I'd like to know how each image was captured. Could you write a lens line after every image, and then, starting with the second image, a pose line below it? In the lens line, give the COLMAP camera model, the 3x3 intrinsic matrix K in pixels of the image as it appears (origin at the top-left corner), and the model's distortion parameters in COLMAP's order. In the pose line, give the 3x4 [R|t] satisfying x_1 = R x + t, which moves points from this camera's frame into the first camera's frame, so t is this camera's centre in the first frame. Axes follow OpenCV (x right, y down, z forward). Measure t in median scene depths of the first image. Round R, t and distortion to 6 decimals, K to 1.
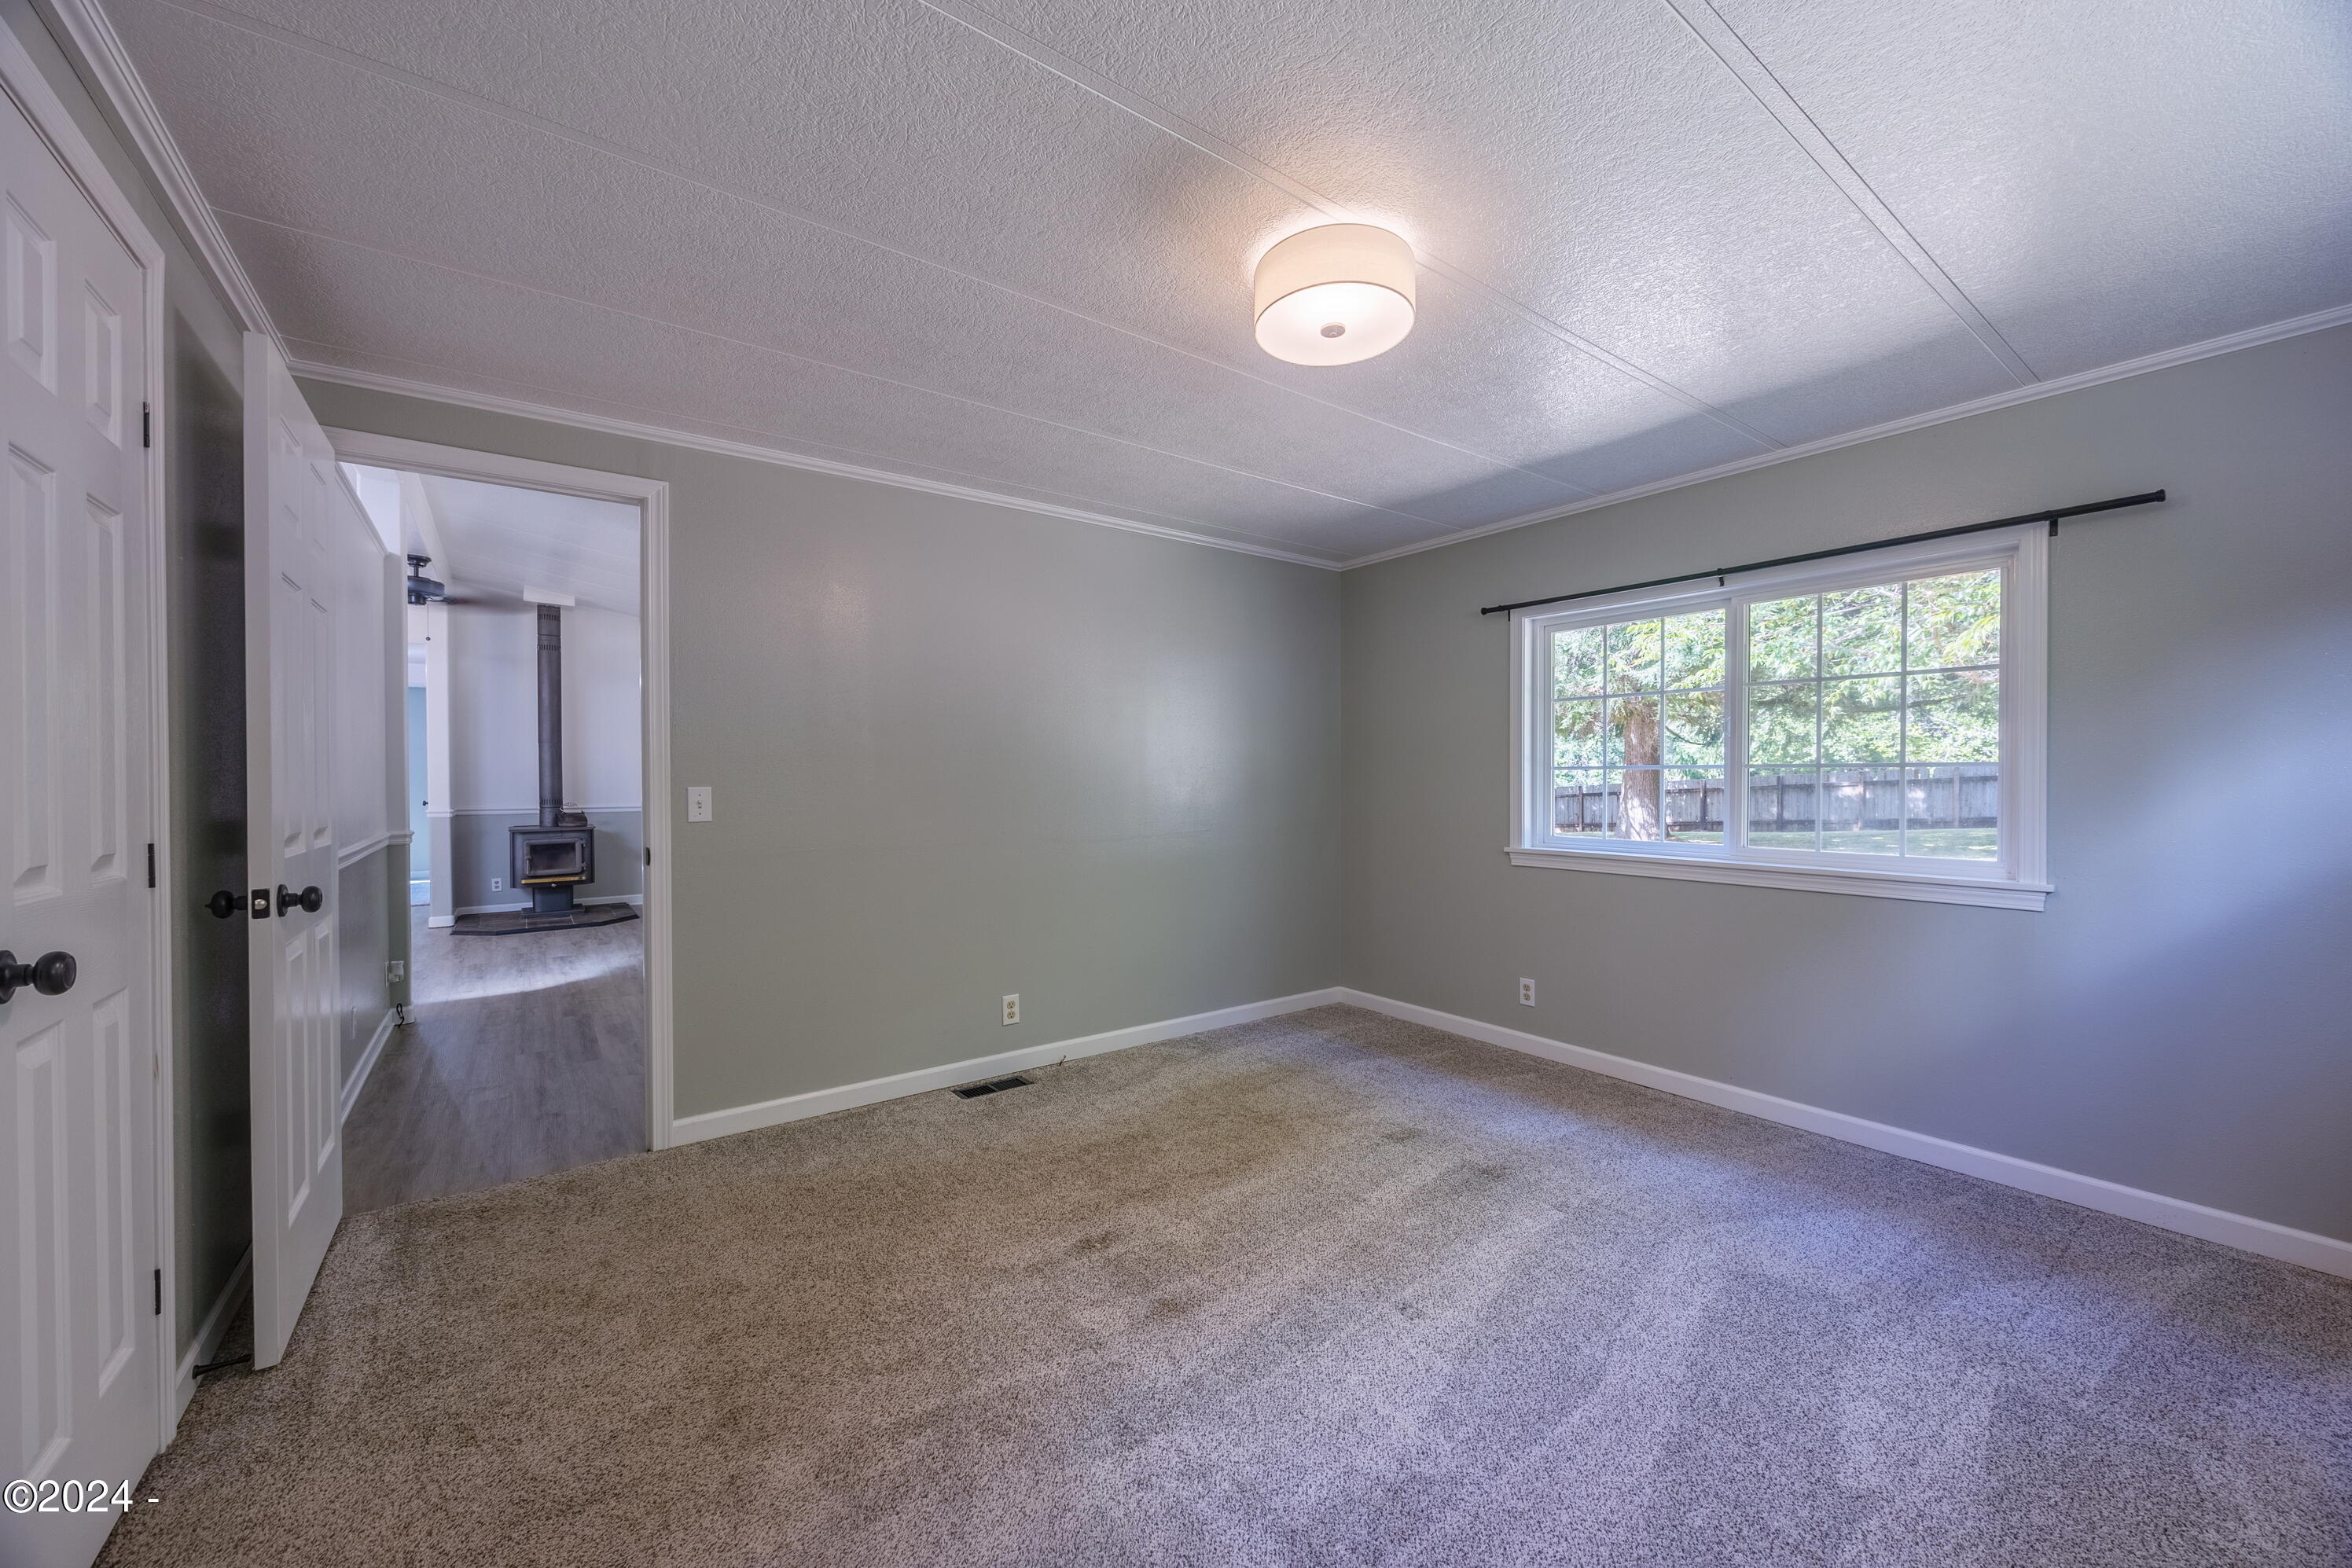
lens RADIAL K [[899.6, 0, 1176.0], [0, 899.6, 784.0], [0, 0, 1]] dist [-0.000680, -0.000127]
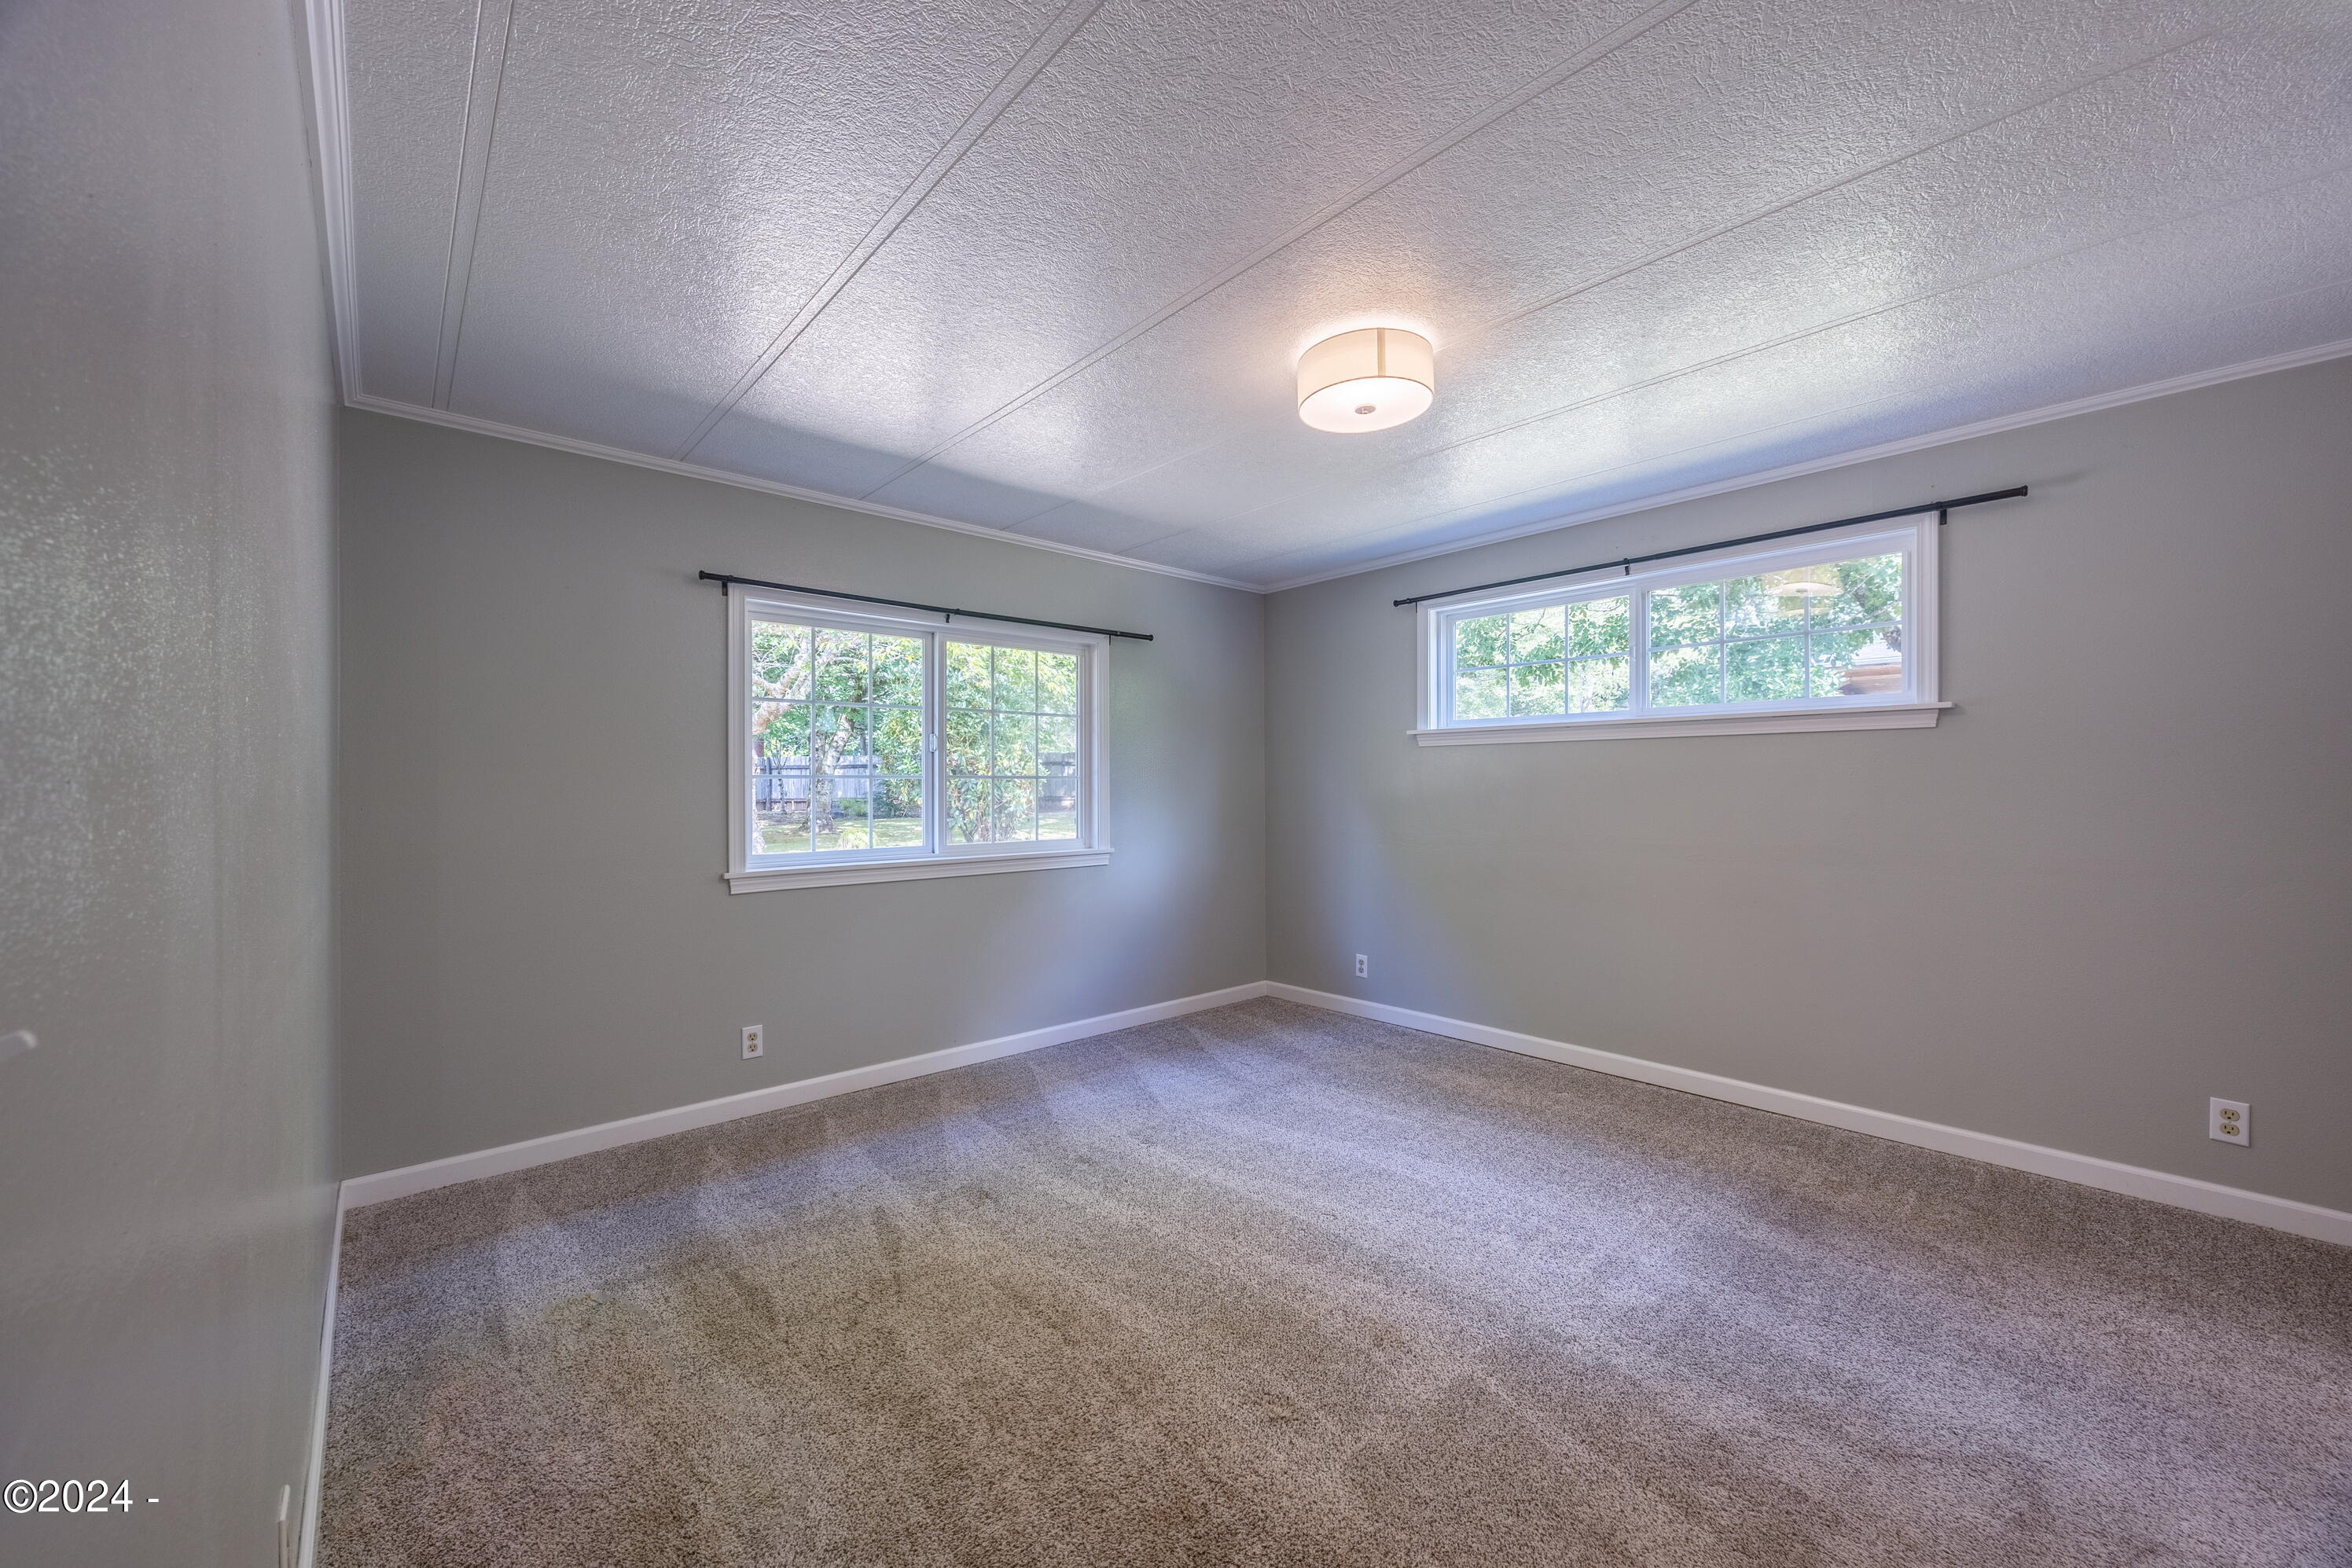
lens RADIAL K [[899.6, 0, 1176.0], [0, 899.6, 784.0], [0, 0, 1]] dist [-0.000680, -0.000127]
pose [[-0.097973, 0.004807, 0.995177, -0.569135], [0.015143, 0.999880, -0.003338, -0.001650], [-0.995074, 0.014743, -0.098034, 0.799017]]
